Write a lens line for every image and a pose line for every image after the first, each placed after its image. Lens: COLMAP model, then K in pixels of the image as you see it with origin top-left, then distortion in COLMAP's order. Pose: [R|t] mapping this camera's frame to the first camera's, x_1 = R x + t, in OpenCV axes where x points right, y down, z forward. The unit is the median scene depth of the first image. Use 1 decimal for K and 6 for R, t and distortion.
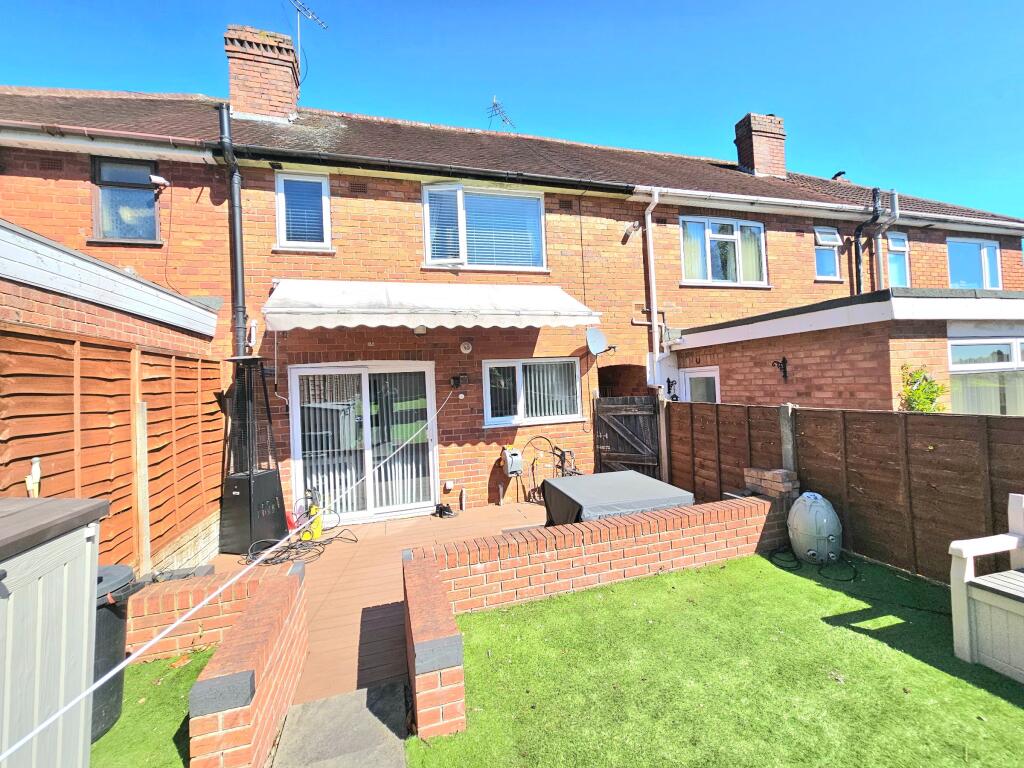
lens RADIAL K [[414.3, 0, 508.9], [0, 414.3, 377.6], [0, 0, 1]] dist [-0.000534, -0.000501]
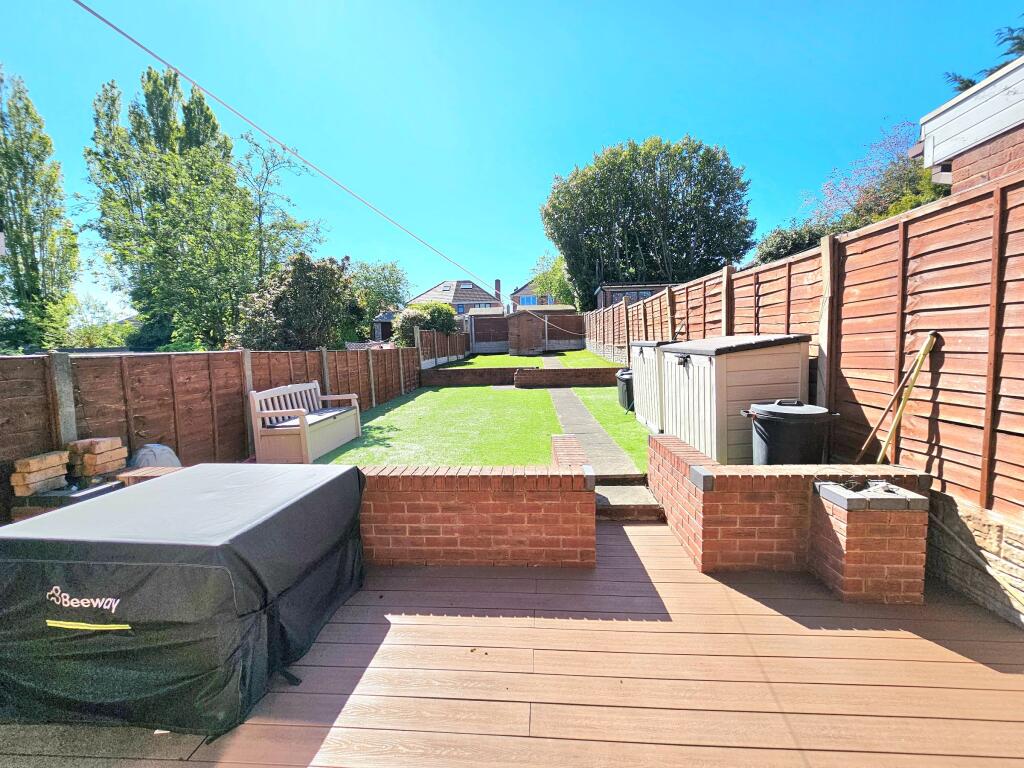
lens RADIAL K [[414.3, 0, 508.9], [0, 414.3, 377.6], [0, 0, 1]] dist [-0.000534, -0.000501]
pose [[-0.937148, 0.052679, 0.344933, -0.399216], [0.072062, 0.996446, 0.043607, 0.184331], [-0.341410, 0.065723, -0.937614, 1.928707]]
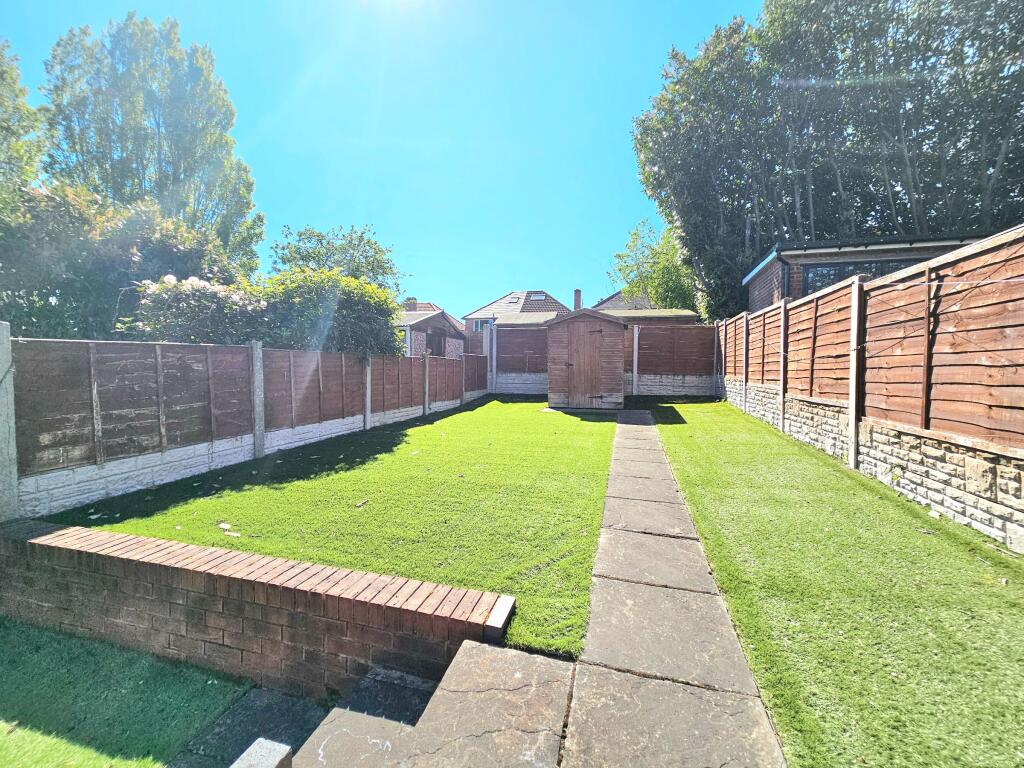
lens RADIAL K [[407.3, 0, 510.1], [0, 407.3, 385.5], [0, 0, 1]] dist [0.000044, -0.000114]
pose [[-0.844262, 0.022902, 0.535442, 0.445982], [0.027799, 0.999613, 0.001077, -0.038833], [-0.535210, 0.015794, -0.844571, -1.463901]]
